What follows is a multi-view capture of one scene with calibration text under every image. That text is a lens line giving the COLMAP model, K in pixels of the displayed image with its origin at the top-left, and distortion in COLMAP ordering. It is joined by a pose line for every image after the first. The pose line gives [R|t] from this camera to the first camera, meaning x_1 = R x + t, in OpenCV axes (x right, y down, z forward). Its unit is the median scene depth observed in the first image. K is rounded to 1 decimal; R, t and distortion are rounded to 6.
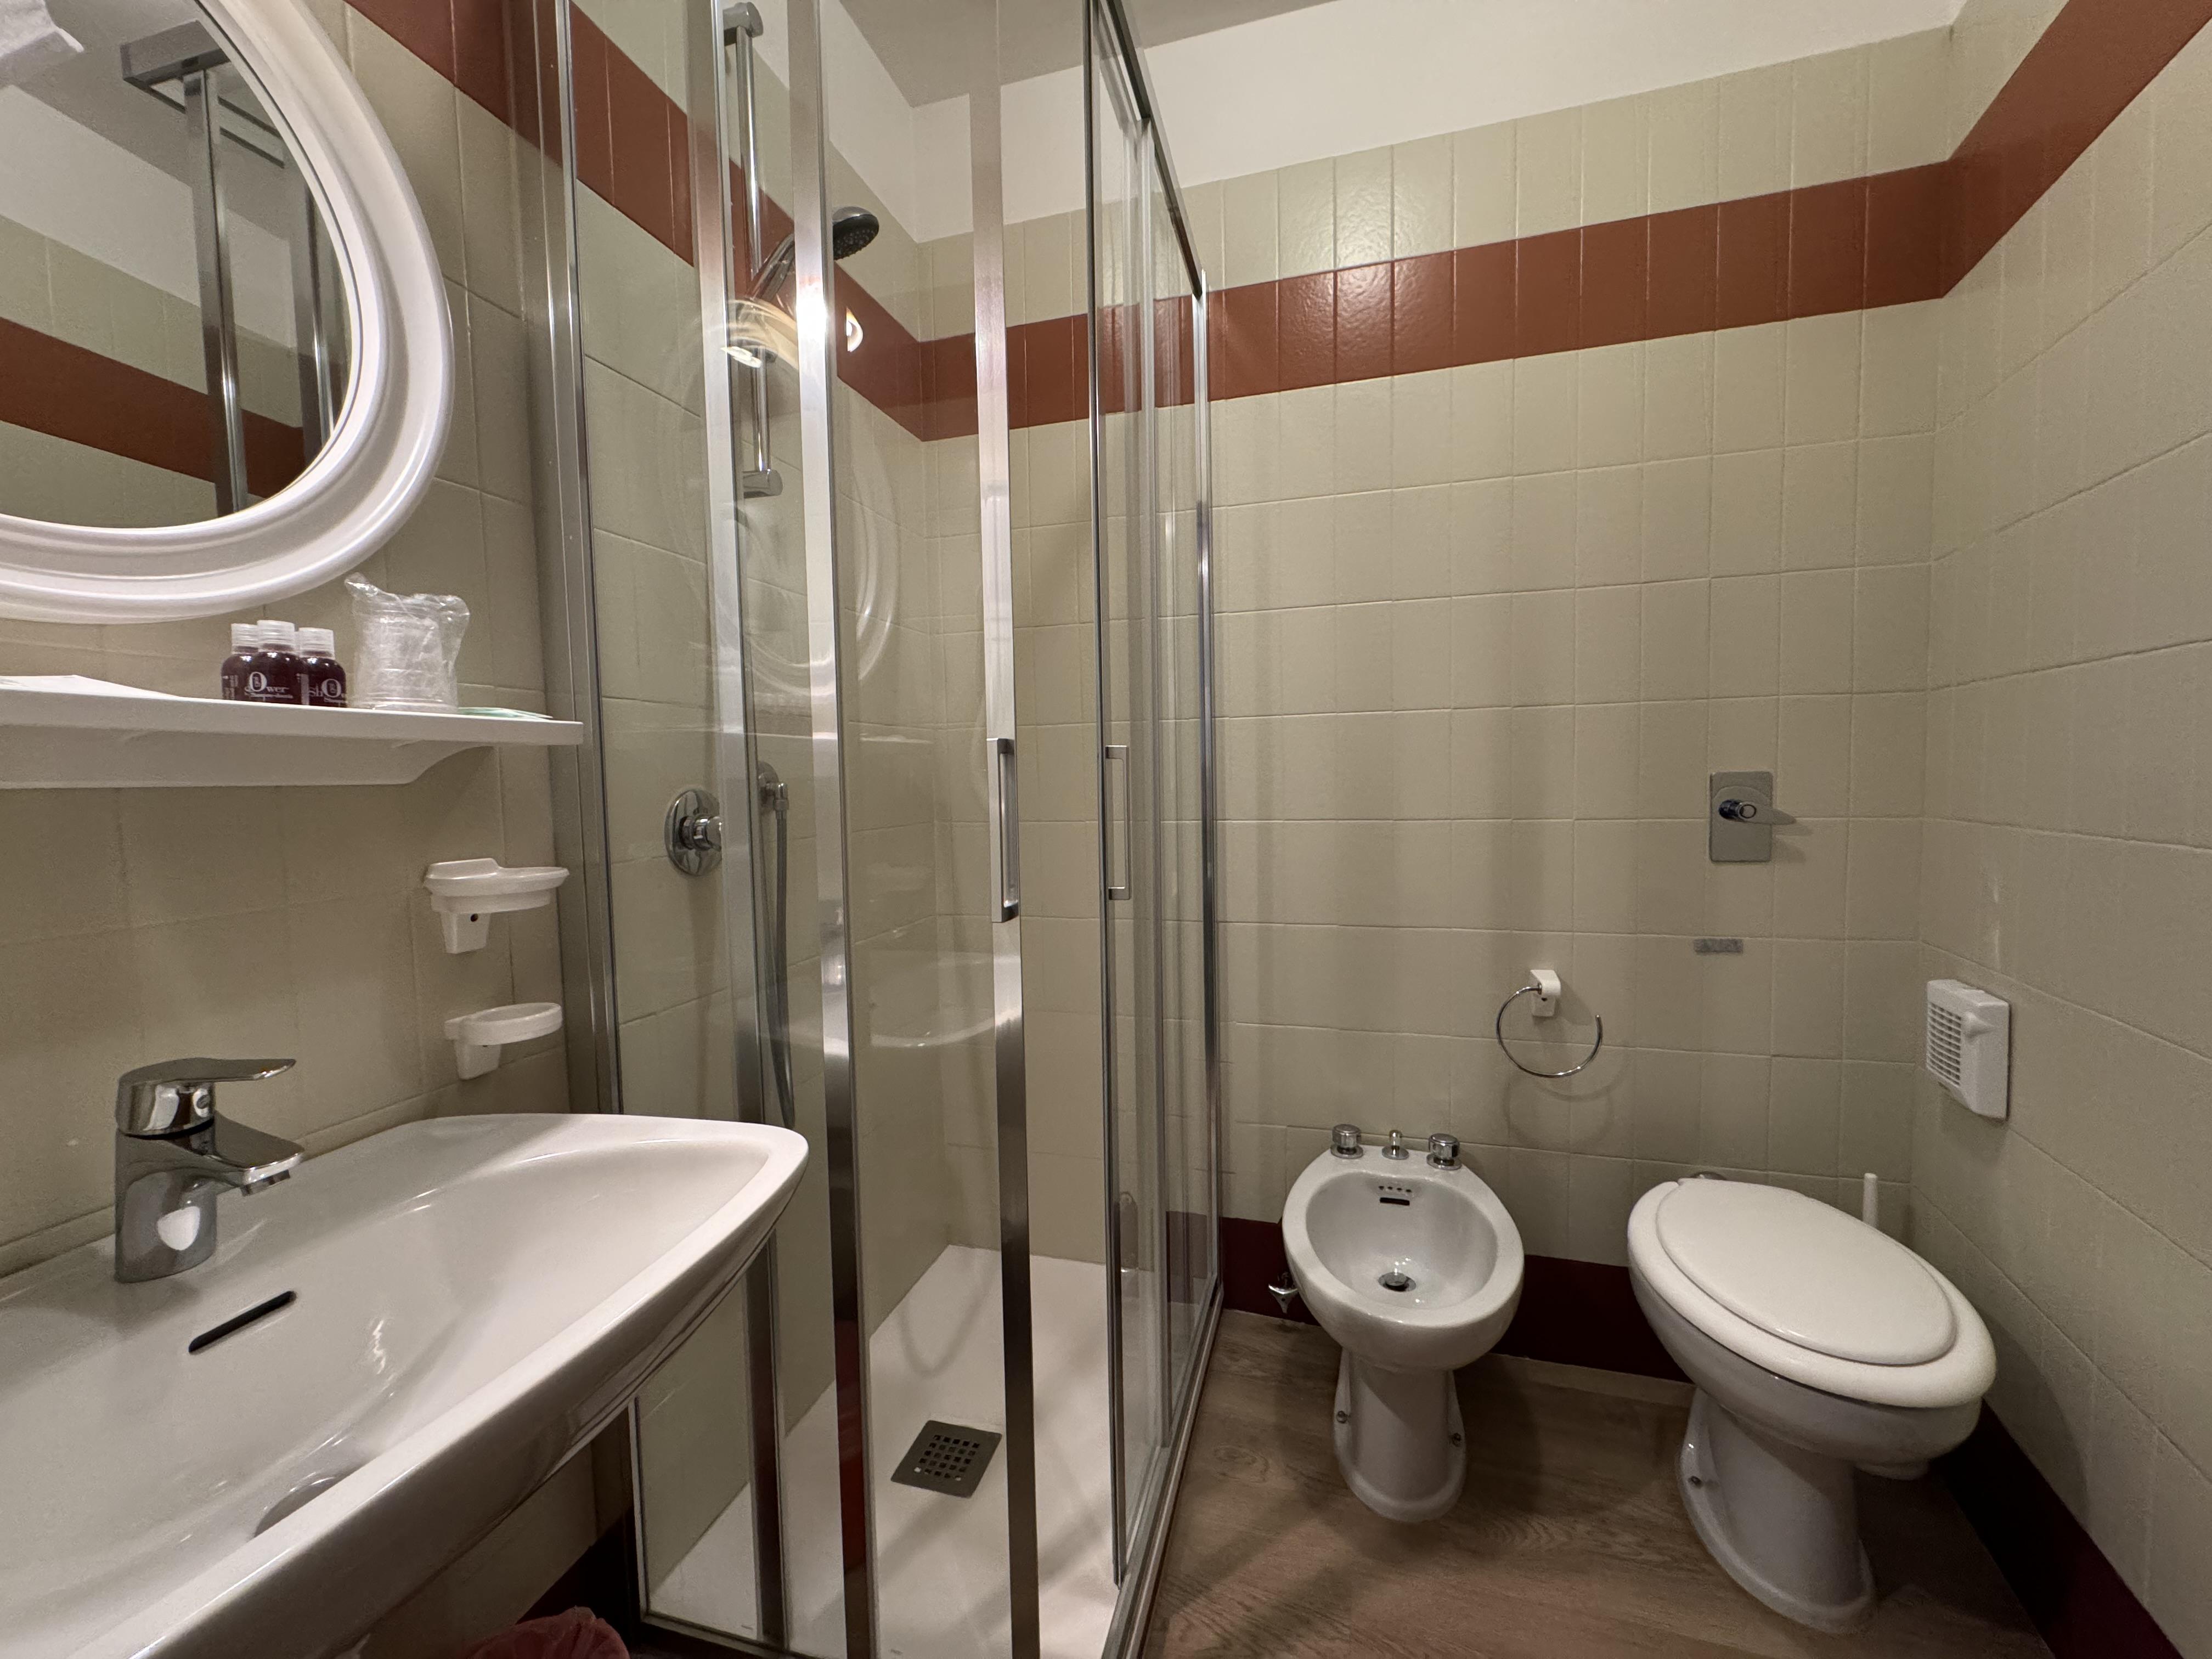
lens RADIAL K [[883.4, 0, 1103.8], [0, 883.4, 829.8], [0, 0, 1]] dist [-0.001544, 0.000630]
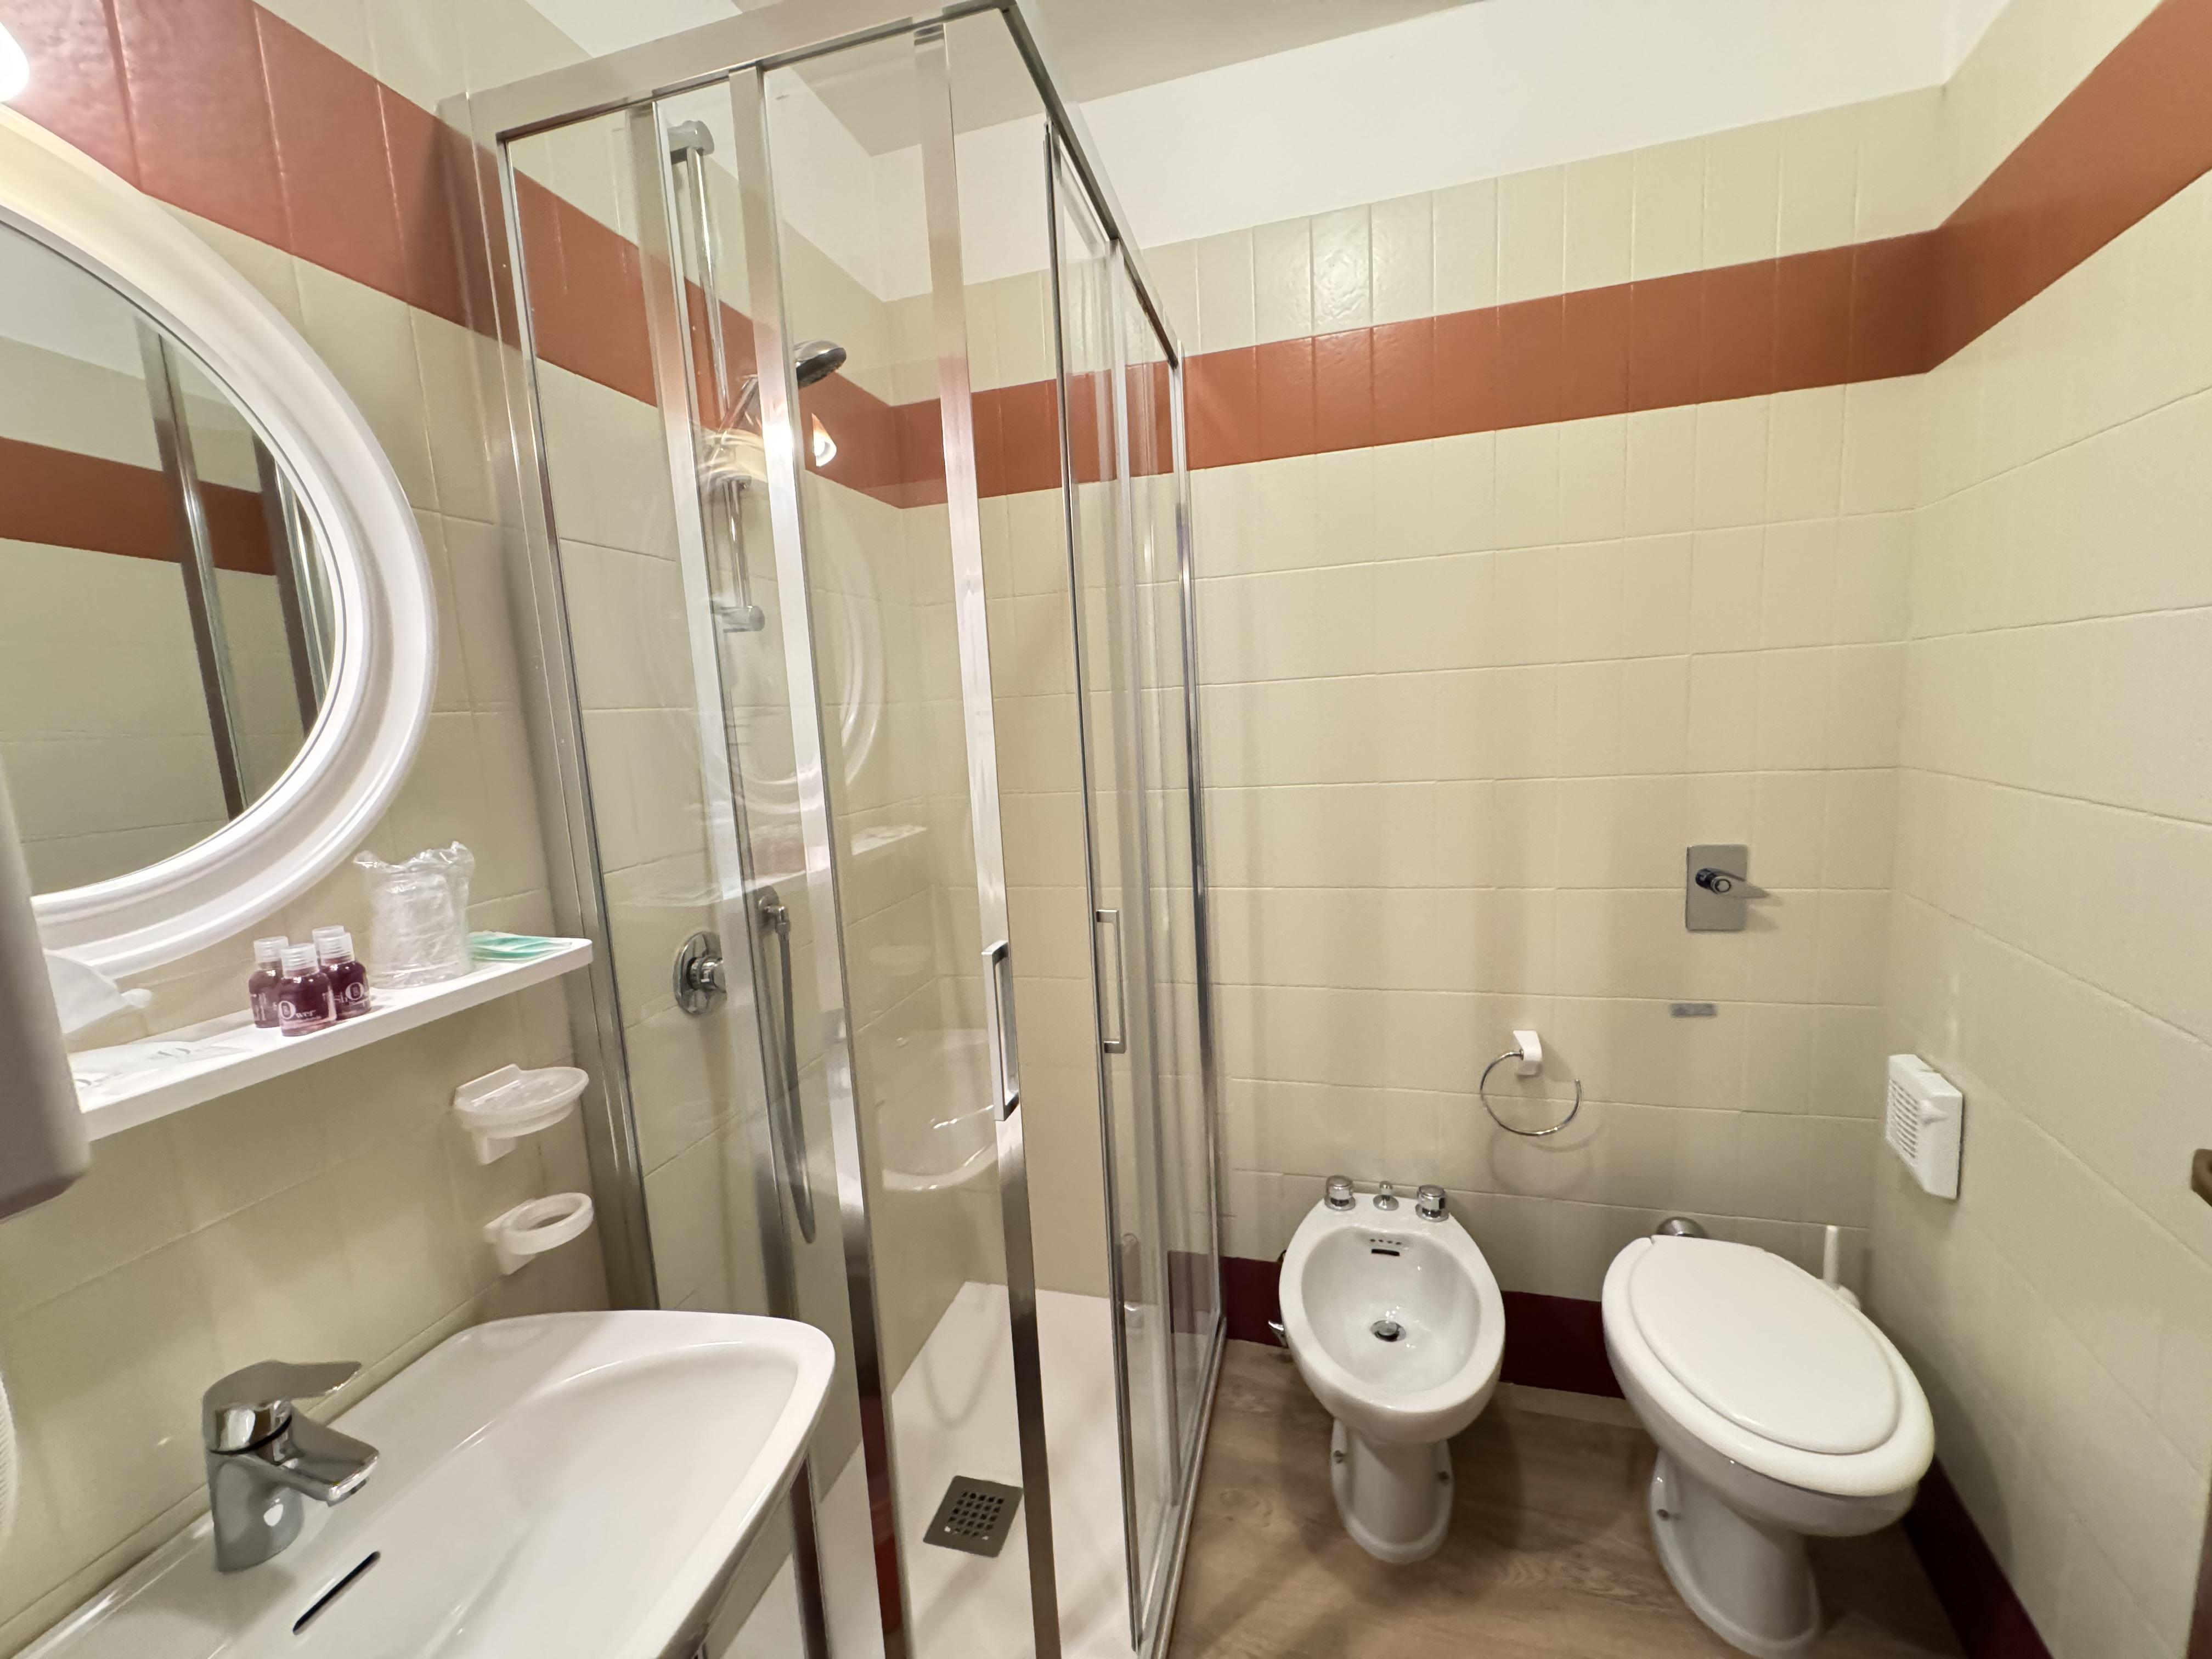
lens RADIAL K [[883.4, 0, 1101.6], [0, 883.4, 840.2], [0, 0, 1]] dist [-0.001544, 0.000630]
pose [[0.999304, -0.037084, 0.004059, 0.005482], [0.036674, 0.996488, 0.075272, -0.202101], [-0.006836, -0.075071, 0.997155, -0.018051]]
